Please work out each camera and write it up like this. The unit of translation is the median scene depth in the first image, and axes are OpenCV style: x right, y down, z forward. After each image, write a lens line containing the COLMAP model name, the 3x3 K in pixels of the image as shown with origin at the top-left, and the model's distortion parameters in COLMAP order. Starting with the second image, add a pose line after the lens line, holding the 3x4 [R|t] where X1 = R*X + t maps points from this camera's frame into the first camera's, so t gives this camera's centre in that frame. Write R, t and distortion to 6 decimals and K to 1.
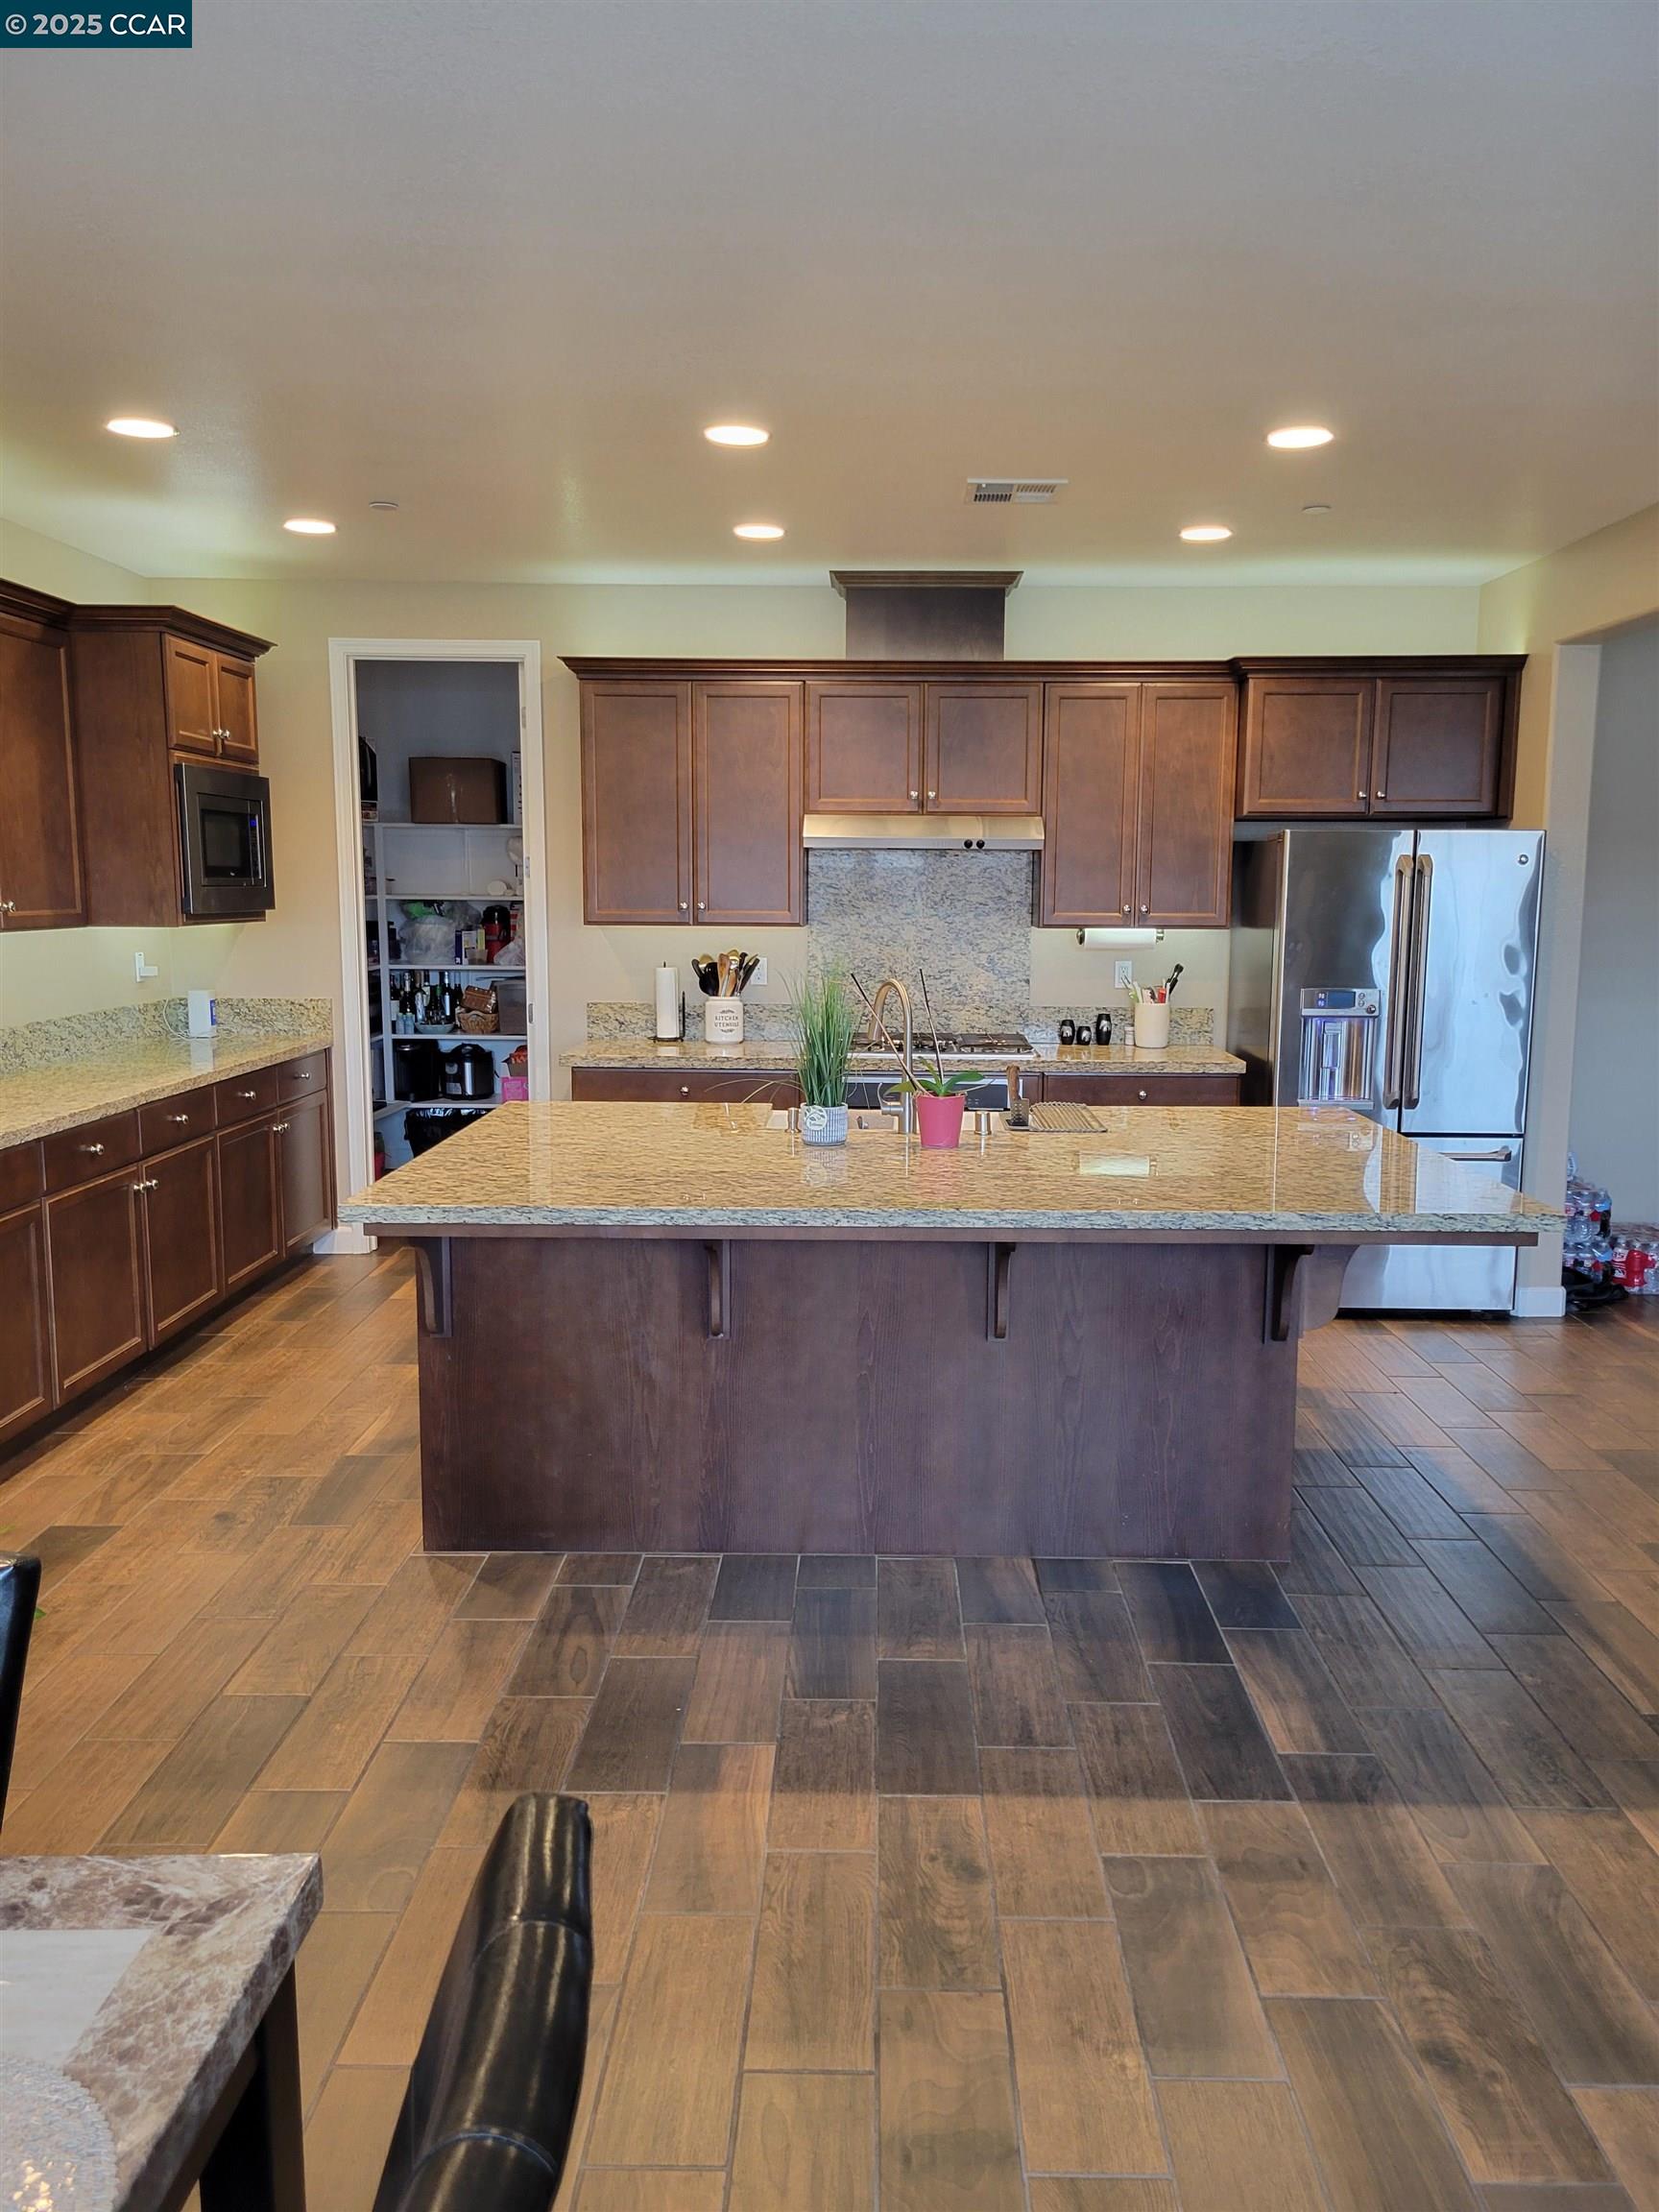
lens RADIAL K [[1645.8, 0, 829.5], [0, 1645.8, 1106.0], [0, 0, 1]] dist [0.063209, -0.068052]
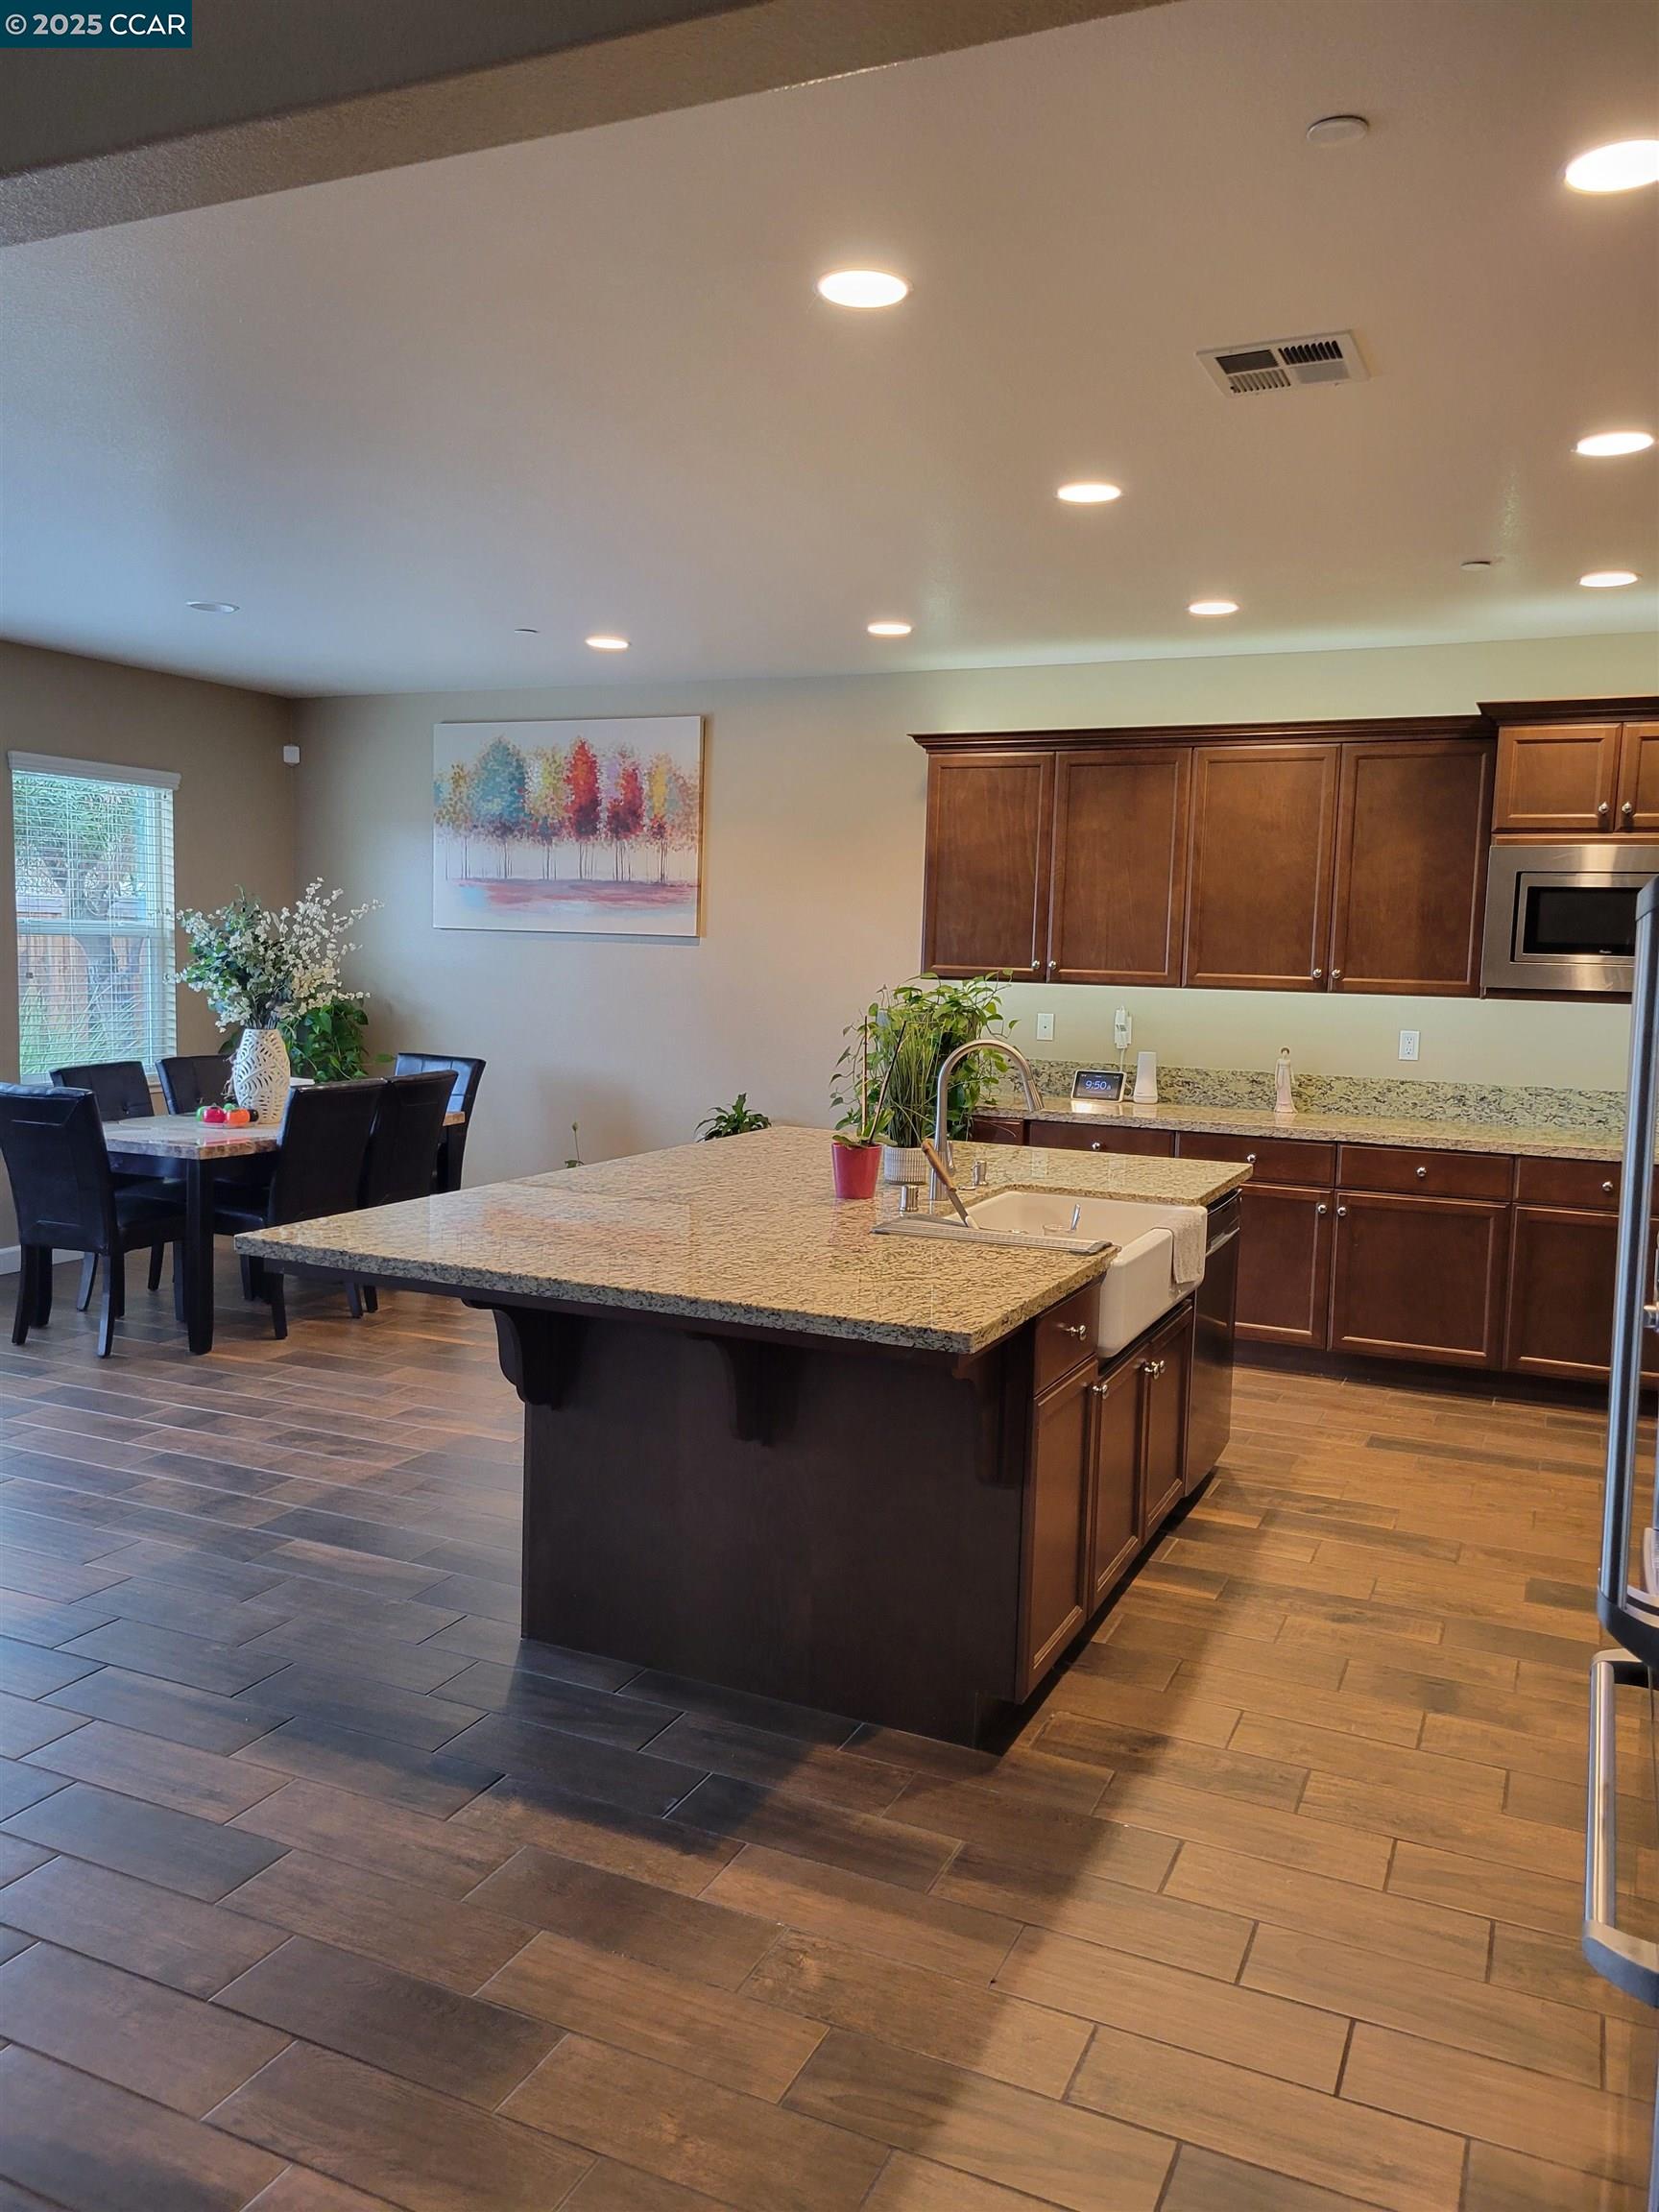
lens RADIAL K [[1615.7, 0, 829.5], [0, 1615.7, 1106.0], [0, 0, 1]] dist [0.049866, -0.004525]
pose [[-0.389141, 0.075385, -0.918088, 0.656250], [-0.156973, 0.976643, 0.146727, -0.115306], [0.907705, 0.201213, -0.368219, 0.913966]]
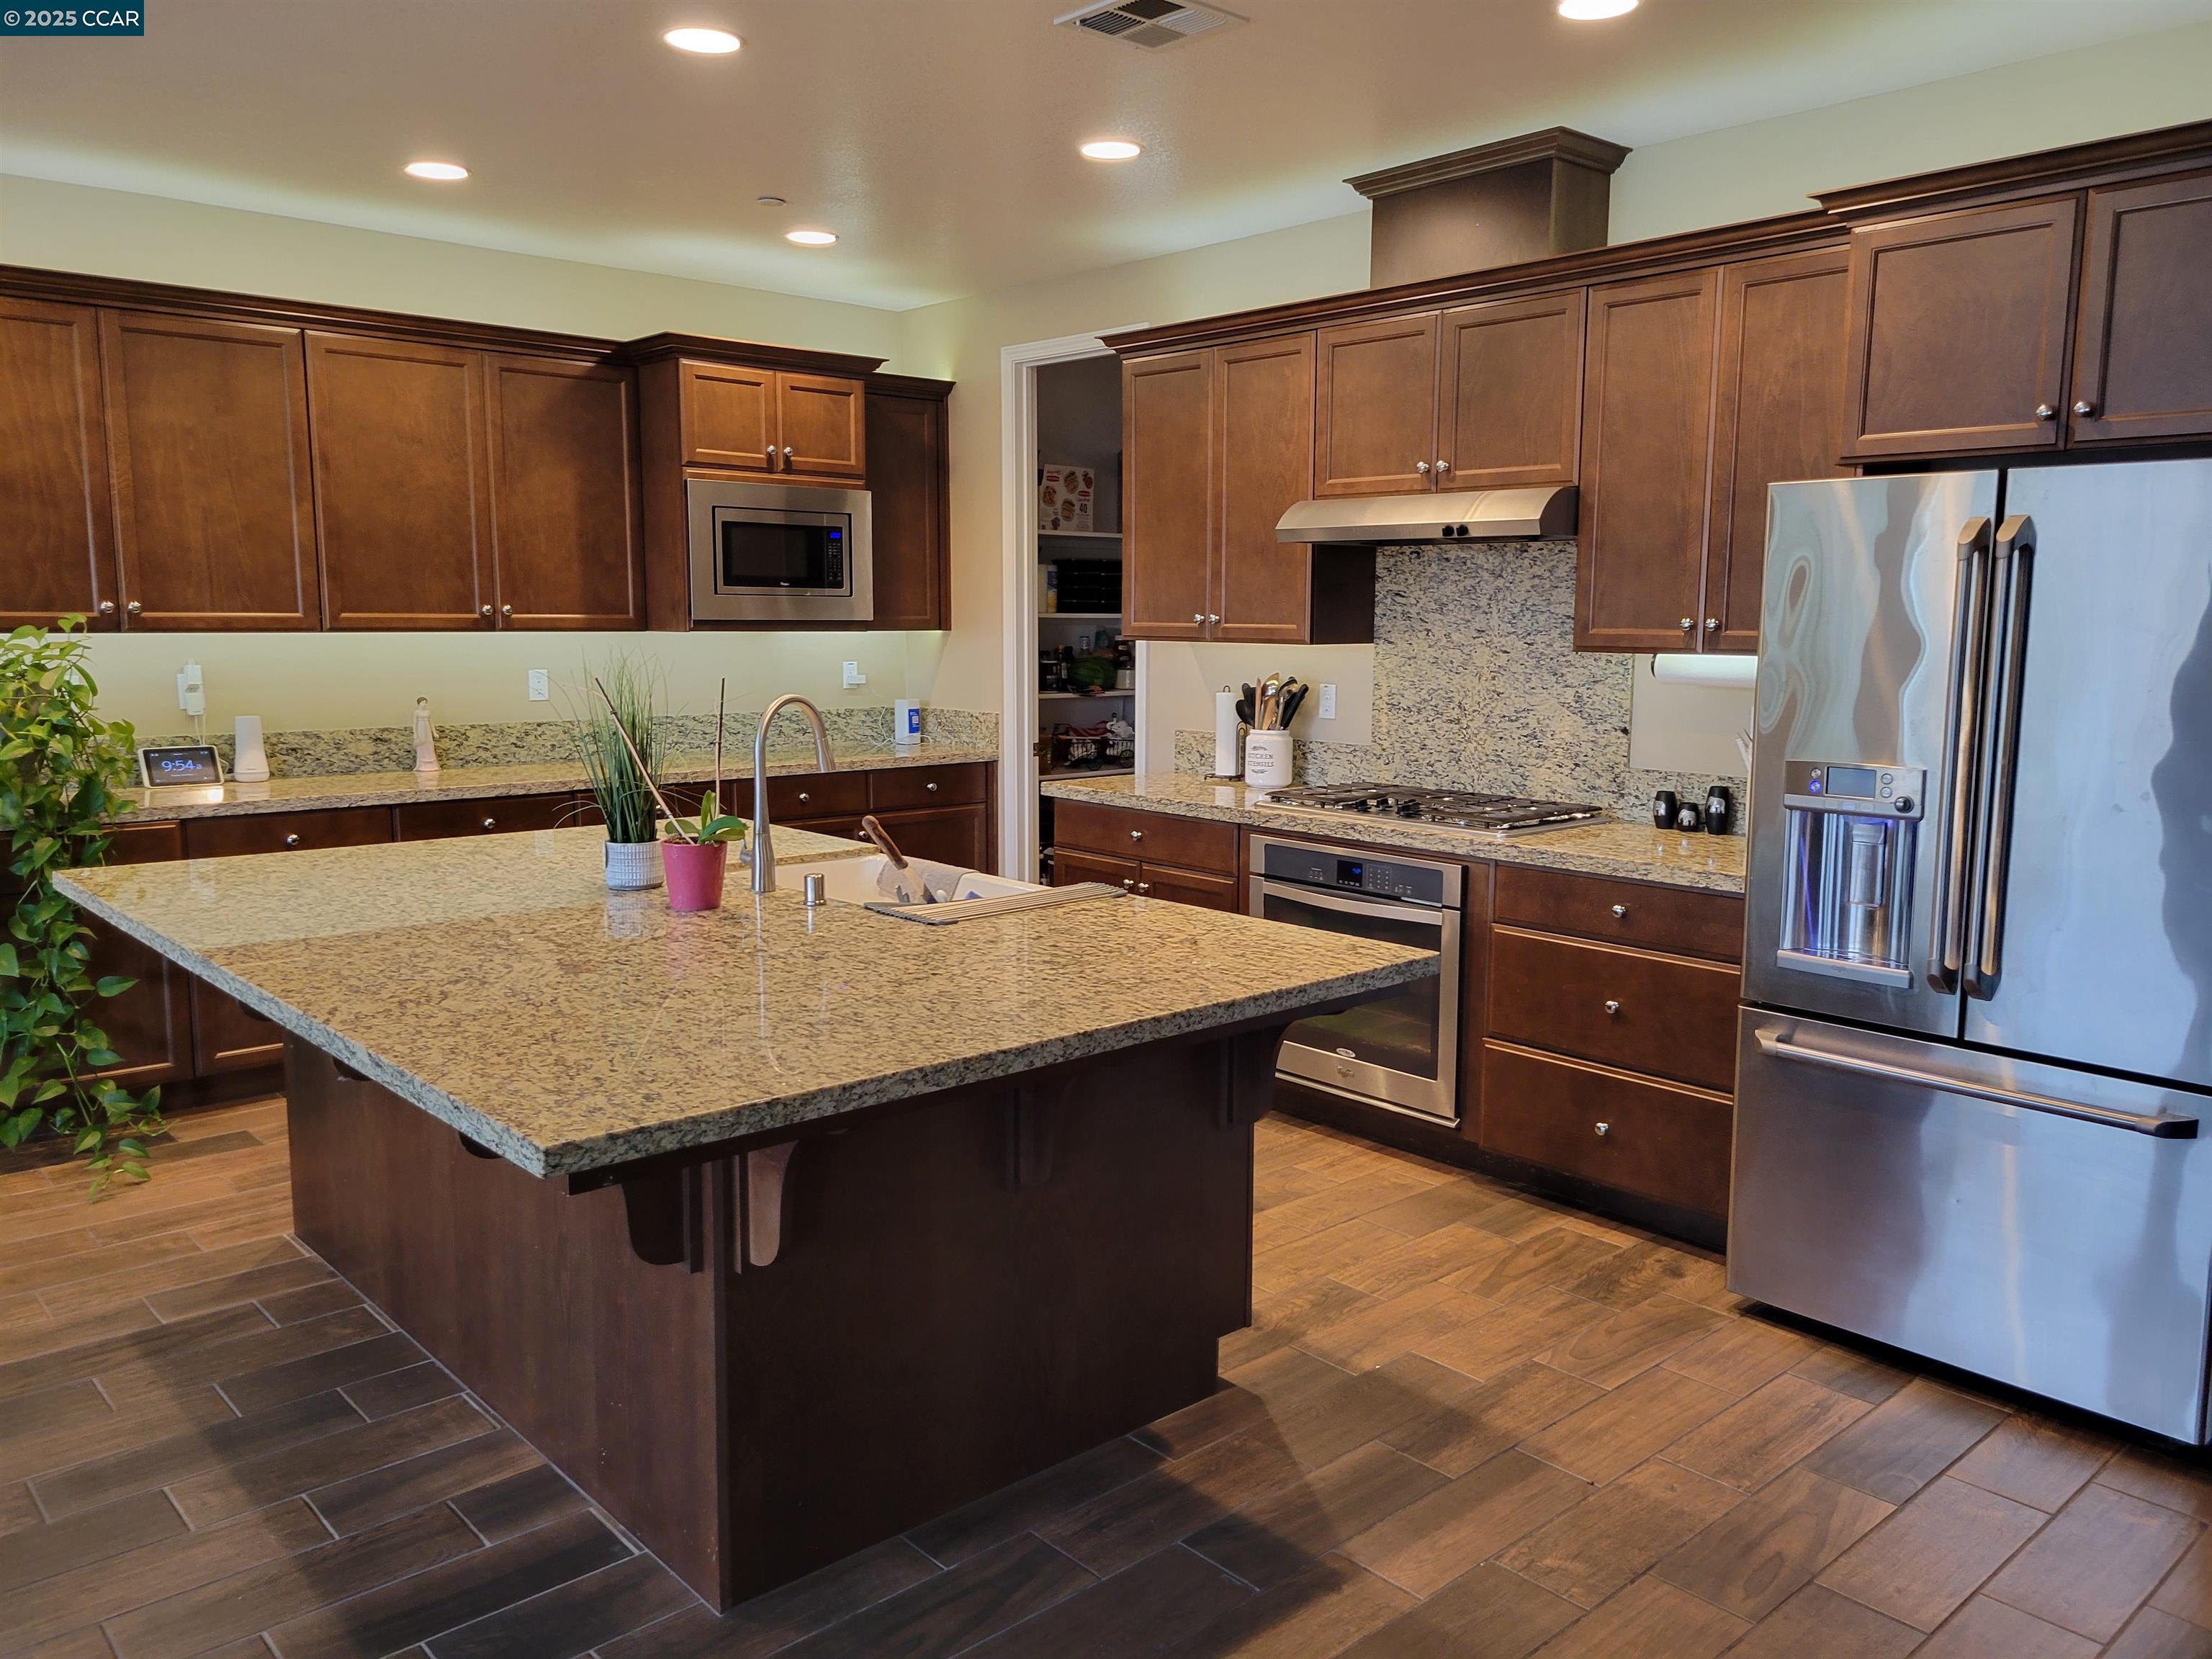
lens RADIAL K [[1645.8, 0, 1105.4], [0, 1645.8, 824.6], [0, 0, 1]] dist [0.063209, -0.068052]
pose [[0.687450, 0.093159, -0.720232, 0.517172], [-0.102550, 0.994253, 0.030720, -0.039916], [0.718955, 0.052741, 0.693053, 0.412212]]
